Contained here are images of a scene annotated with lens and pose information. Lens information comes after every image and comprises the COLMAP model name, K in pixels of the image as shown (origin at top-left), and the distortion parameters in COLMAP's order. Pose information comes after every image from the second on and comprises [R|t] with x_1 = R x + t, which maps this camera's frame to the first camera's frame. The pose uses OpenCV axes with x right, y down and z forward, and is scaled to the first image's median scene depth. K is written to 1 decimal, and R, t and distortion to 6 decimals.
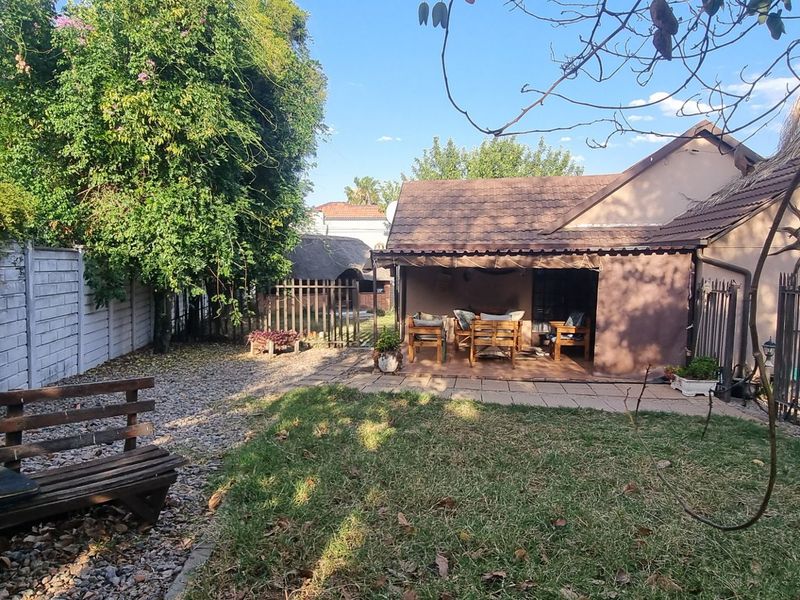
lens RADIAL K [[546.1, 0, 395.7], [0, 546.1, 300.7], [0, 0, 1]] dist [0.001051, -0.009038]
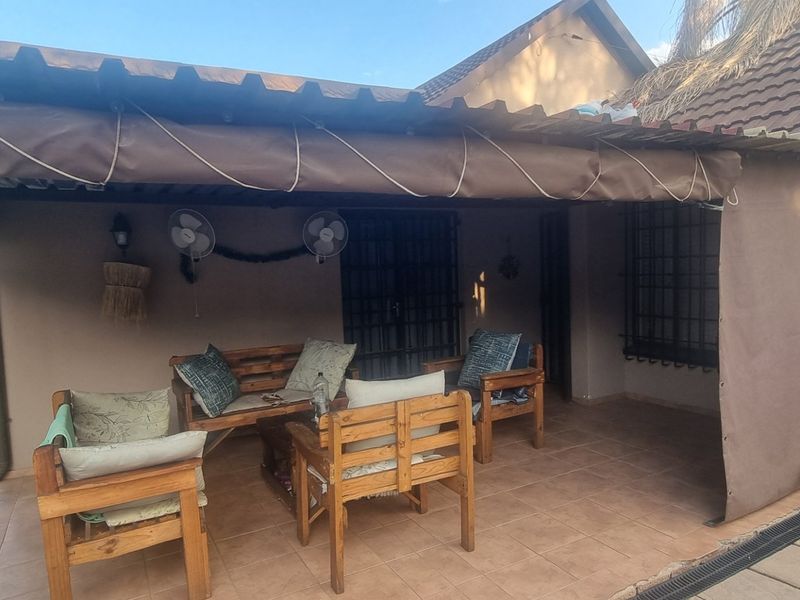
lens RADIAL K [[547.6, 0, 395.3], [0, 547.6, 306.2], [0, 0, 1]] dist [-0.007320, -0.001597]
pose [[0.793376, -0.077424, 0.603788, 0.014536], [0.083458, 0.996347, 0.018097, -0.019546], [-0.602984, 0.036033, 0.796939, 0.871269]]
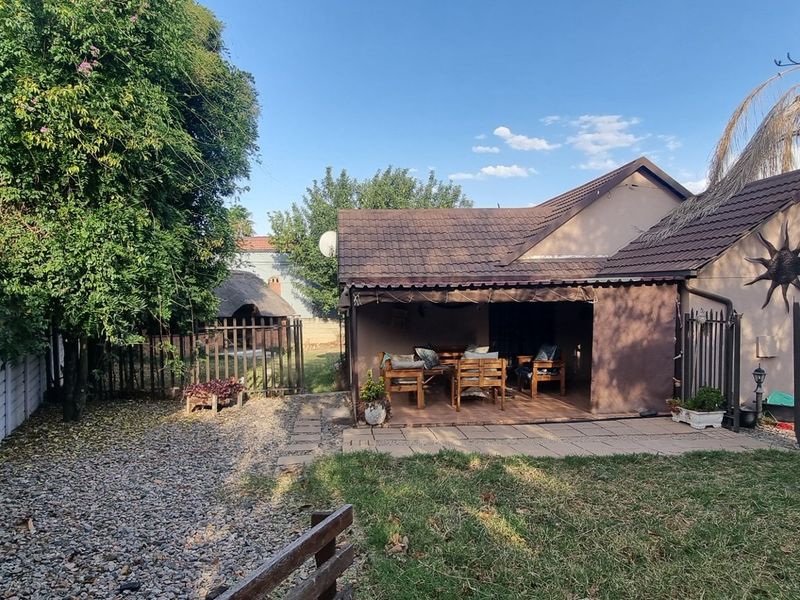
lens RADIAL K [[547.6, 0, 395.3], [0, 547.6, 306.2], [0, 0, 1]] dist [-0.007320, -0.001597]
pose [[0.969606, -0.021490, 0.243726, -0.206058], [0.033441, 0.998427, -0.045002, -0.018192], [-0.242376, 0.051785, 0.968799, 0.149750]]
